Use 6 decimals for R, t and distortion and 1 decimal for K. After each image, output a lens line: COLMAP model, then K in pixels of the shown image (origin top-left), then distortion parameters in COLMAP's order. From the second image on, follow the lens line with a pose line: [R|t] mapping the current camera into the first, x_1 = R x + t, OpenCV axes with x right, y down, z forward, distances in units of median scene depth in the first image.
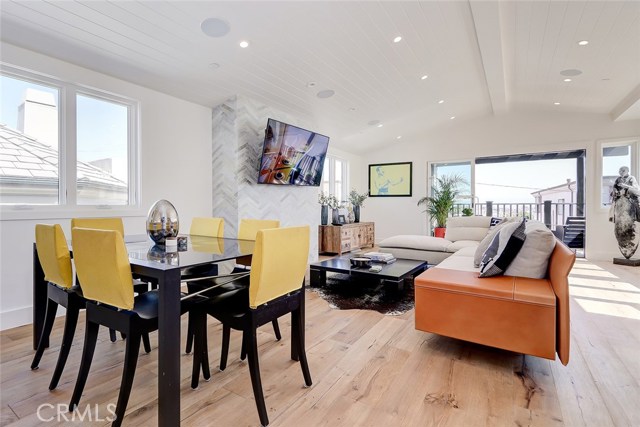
lens RADIAL K [[307.4, 0, 294.4], [0, 307.4, 207.4], [0, 0, 1]] dist [0.005444, -0.002513]
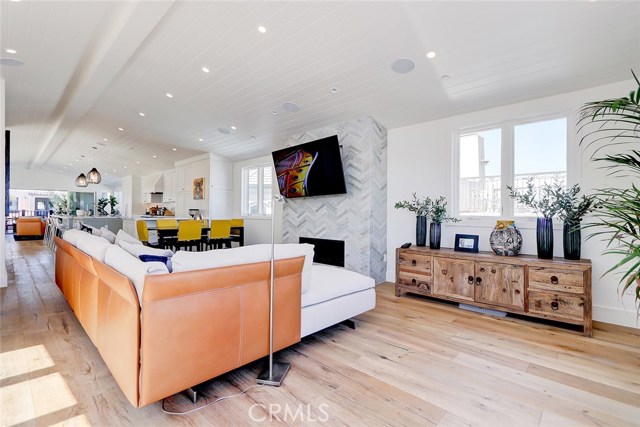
lens RADIAL K [[307.4, 0, 320.7], [0, 307.4, 210.9], [0, 0, 1]] dist [0.005444, -0.002513]
pose [[-0.141019, -0.005205, -0.989993, 0.799623], [-0.010697, 0.999936, -0.003733, -0.013032], [0.989949, 0.010064, -0.141065, 0.901599]]
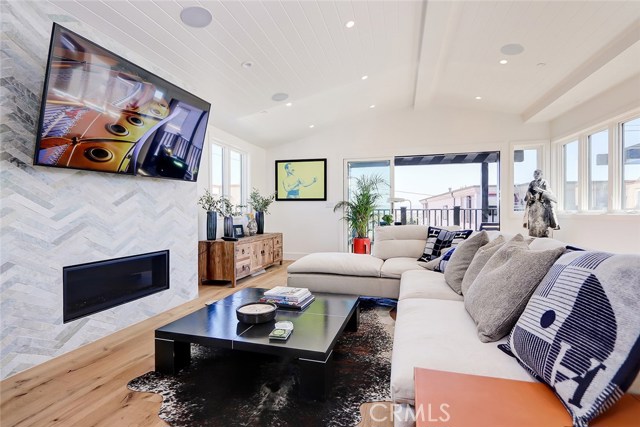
lens RADIAL K [[307.4, 0, 316.8], [0, 307.4, 213.6], [0, 0, 1]] dist [0.005444, -0.002513]
pose [[0.935977, -0.005893, 0.352013, 0.077106], [0.006271, 0.999980, 0.000069, -0.000929], [-0.352006, 0.002143, 0.935995, 0.273929]]
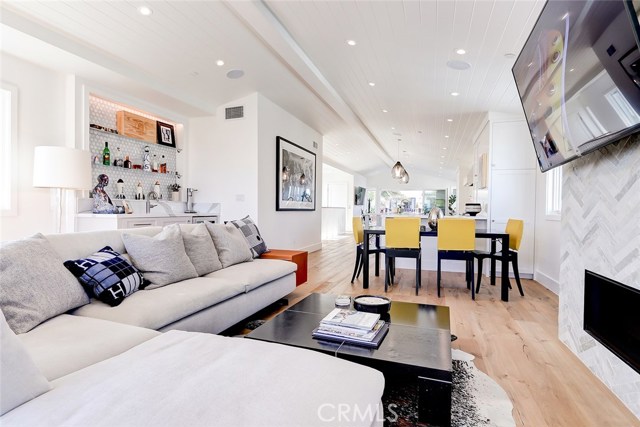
lens RADIAL K [[351.8, 0, 321.6], [0, 351.8, 212.1], [0, 0, 1]] dist [0.006756, 0.001110]
pose [[-0.949158, -0.008006, -0.314697, 0.320698], [-0.012450, 0.999849, 0.012113, -0.003488], [0.314553, 0.015415, -0.949115, 0.989960]]
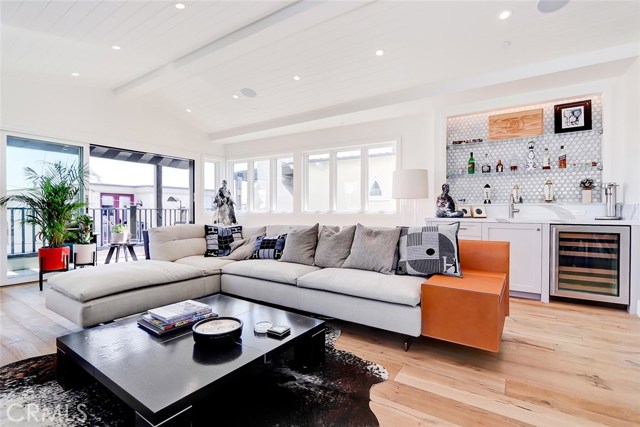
lens RADIAL K [[307.4, 0, 315.2], [0, 307.4, 211.4], [0, 0, 1]] dist [0.005444, -0.002513]
pose [[-0.054568, -0.002688, 0.998506, -0.159526], [0.003666, 0.999989, 0.002892, -0.004377], [-0.998503, 0.003819, -0.054557, 0.544030]]
